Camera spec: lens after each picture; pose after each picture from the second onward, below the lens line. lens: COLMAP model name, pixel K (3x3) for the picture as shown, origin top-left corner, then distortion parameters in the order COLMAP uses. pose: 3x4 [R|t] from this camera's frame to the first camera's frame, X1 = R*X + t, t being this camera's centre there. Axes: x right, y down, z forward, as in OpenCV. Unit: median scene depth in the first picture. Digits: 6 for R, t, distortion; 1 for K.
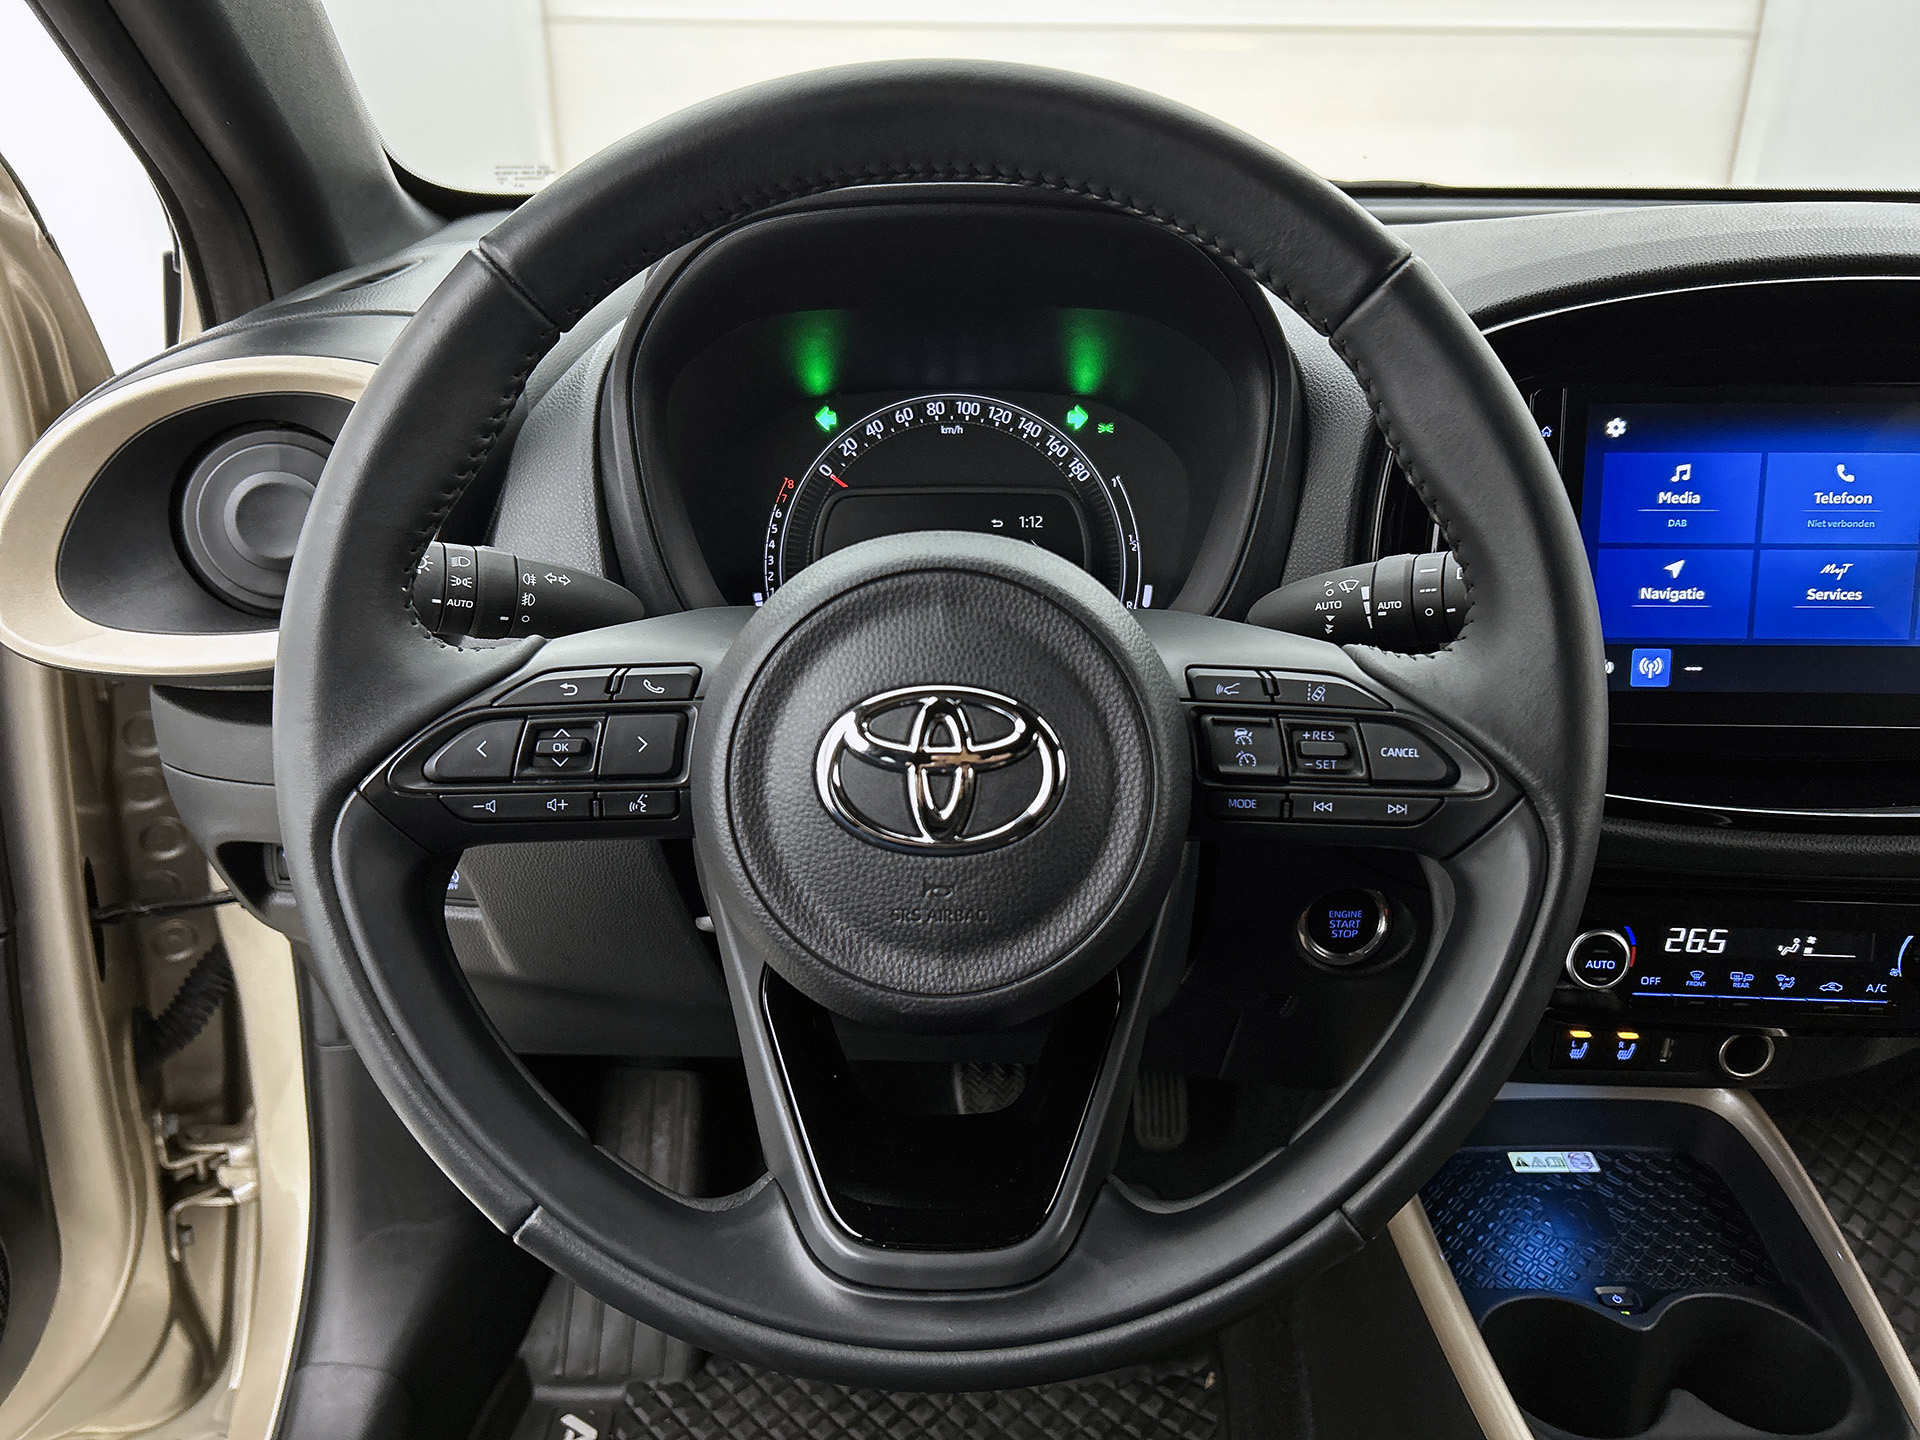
lens RADIAL K [[1437.7, 0, 977.6], [0, 1437.7, 725.5], [0, 0, 1]] dist [0.048138, -0.057847]
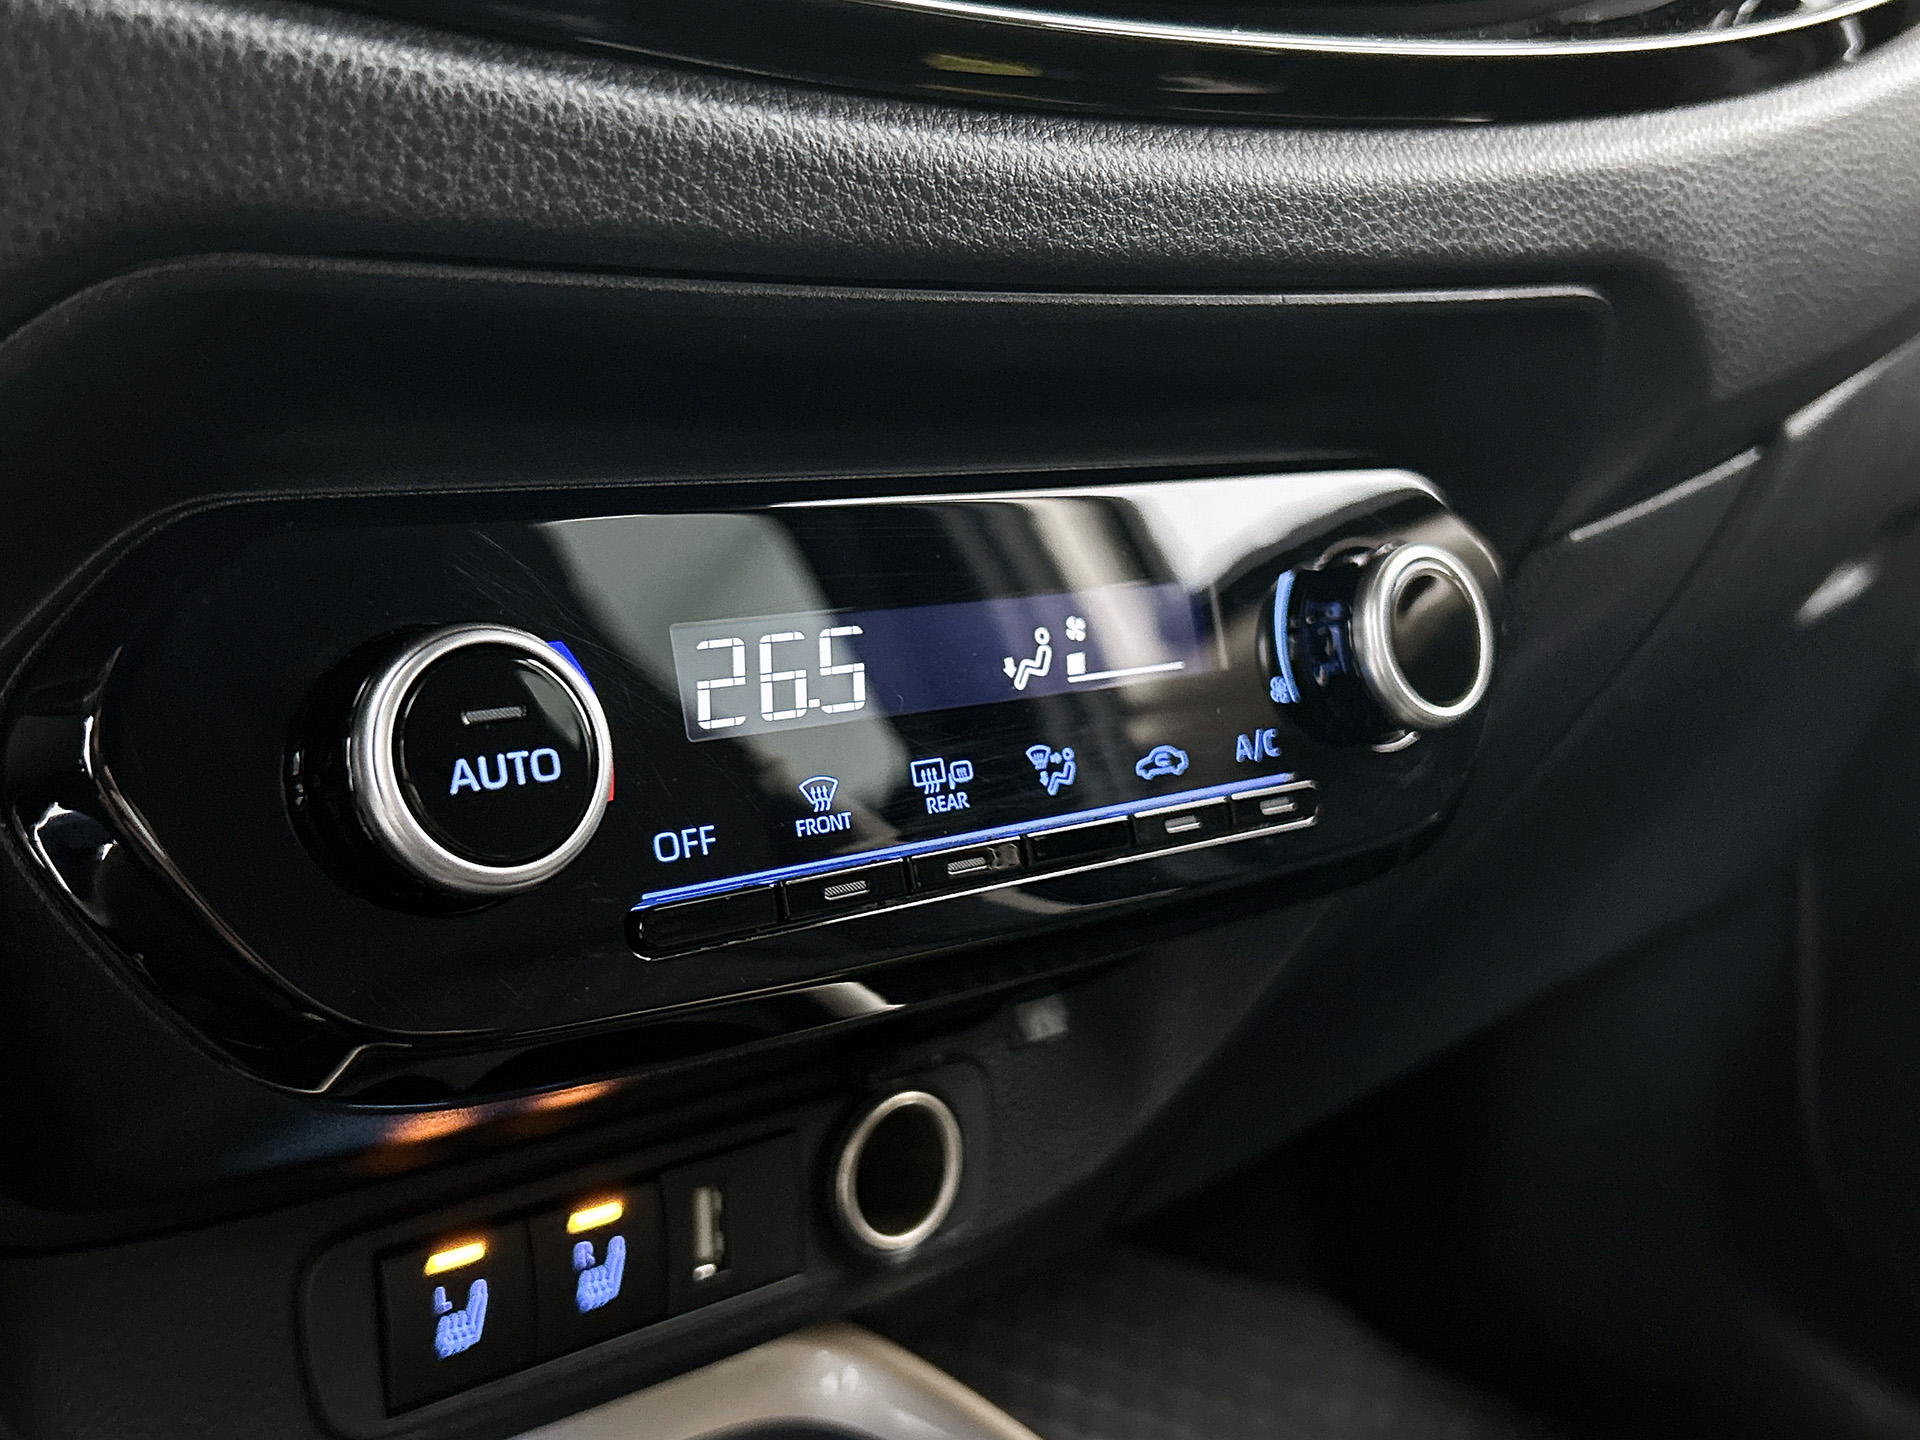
lens RADIAL K [[2095.8, 0, 959.0], [0, 2095.8, 713.3], [0, 0, 1]] dist [0.063999, 0.000000]
pose [[0.732029, -0.120854, 0.670468, 0.254406], [0.256654, 0.960554, -0.107077, 0.206928], [-0.631080, 0.250461, 0.734171, 0.692791]]
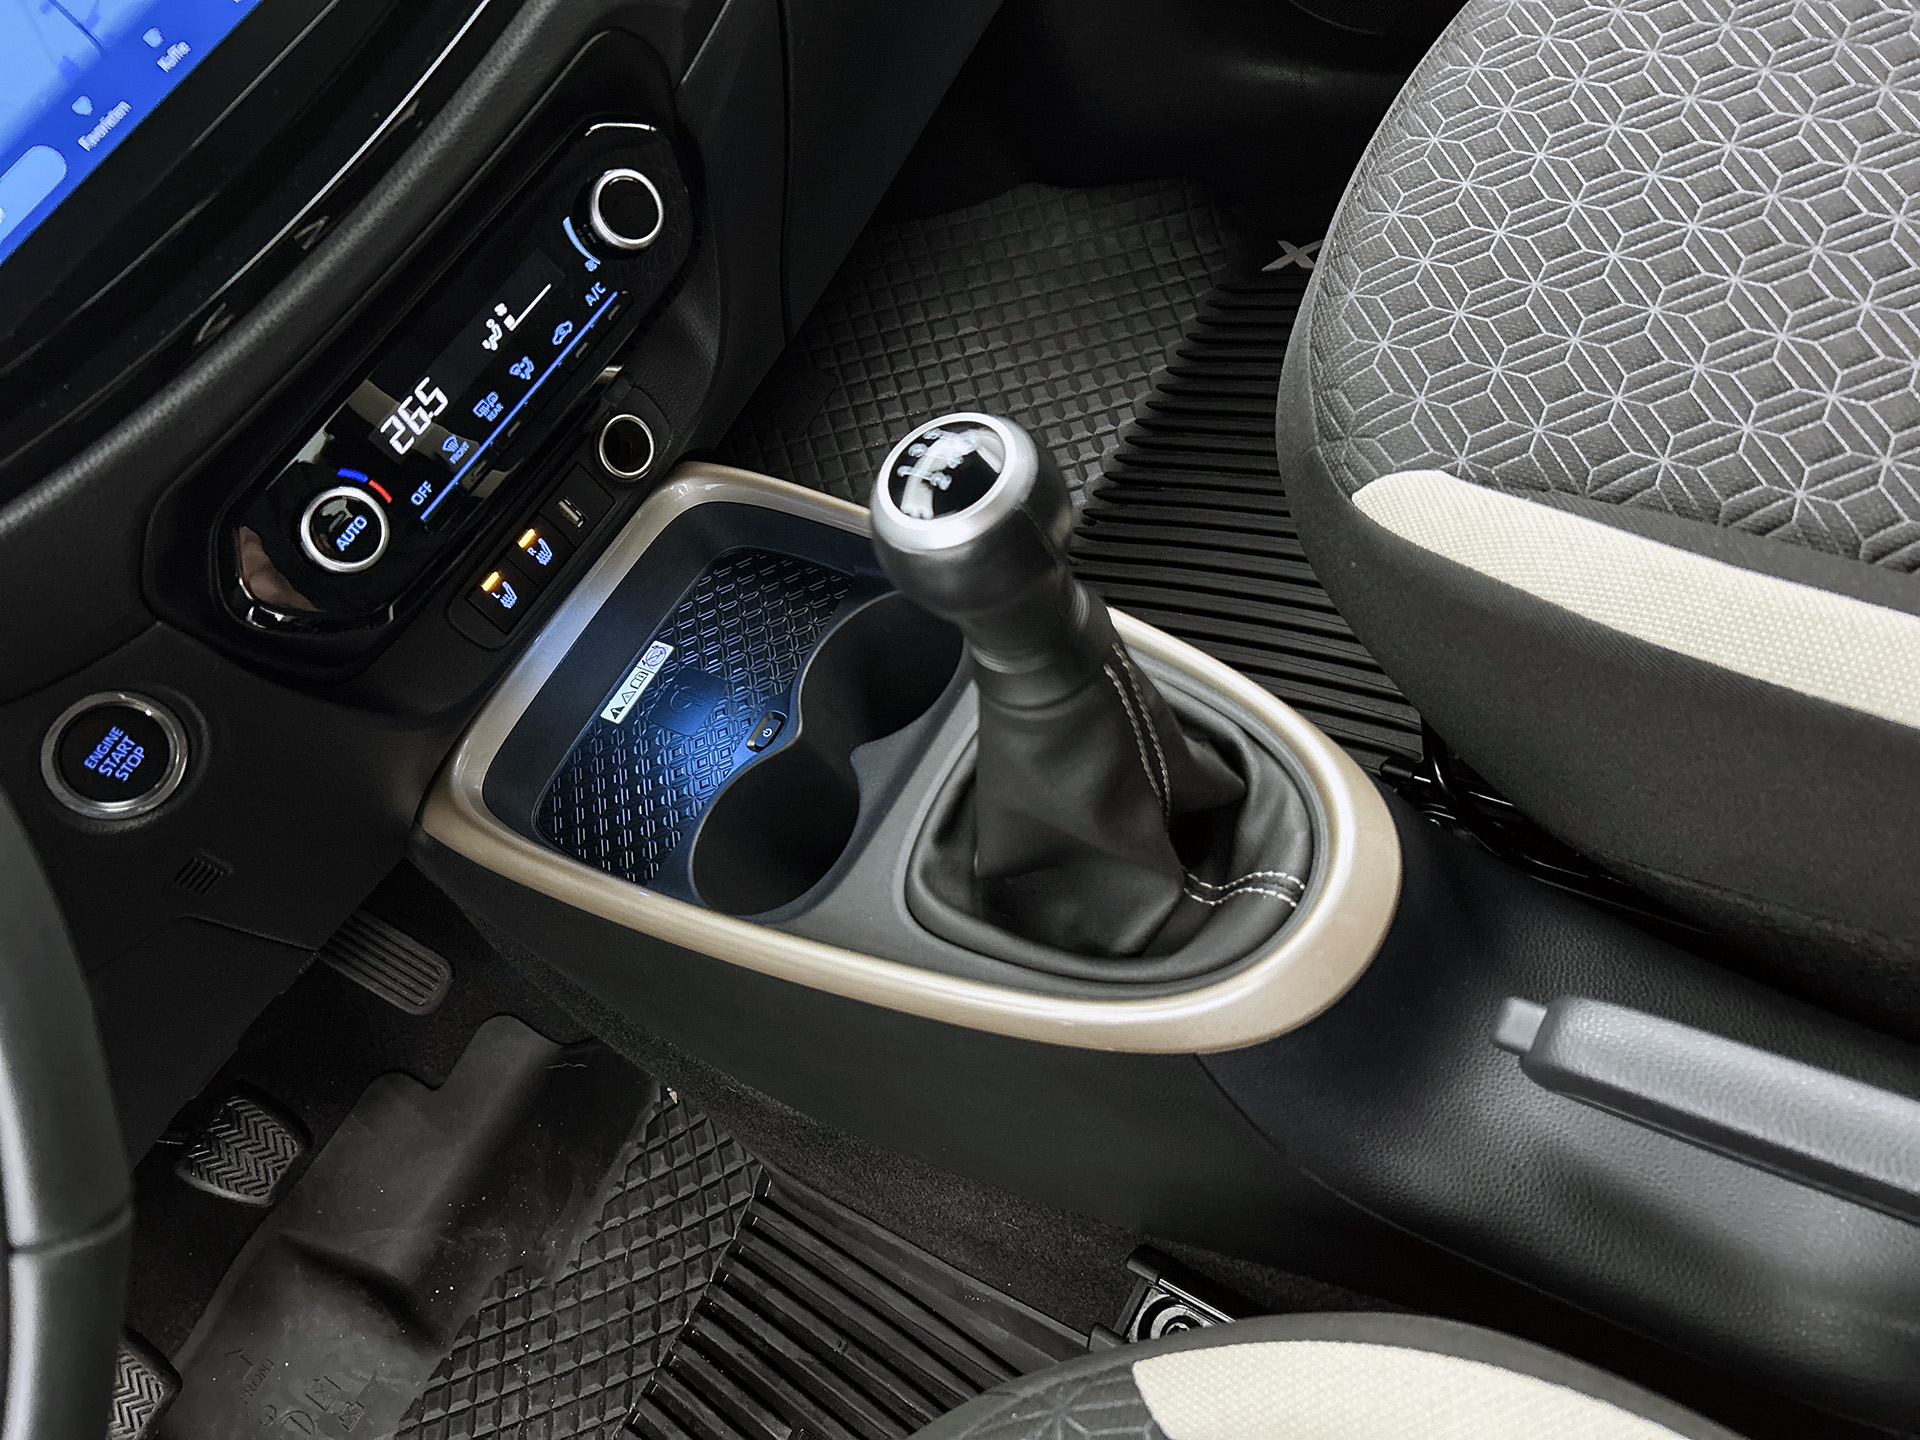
lens RADIAL K [[1437.7, 0, 943.8], [0, 1437.7, 712.1], [0, 0, 1]] dist [0.048138, -0.057847]
pose [[0.516346, -0.805059, 0.292005, 0.286887], [0.719295, 0.592750, 0.362300, 0.166280], [-0.464759, 0.022966, 0.885139, 0.178016]]
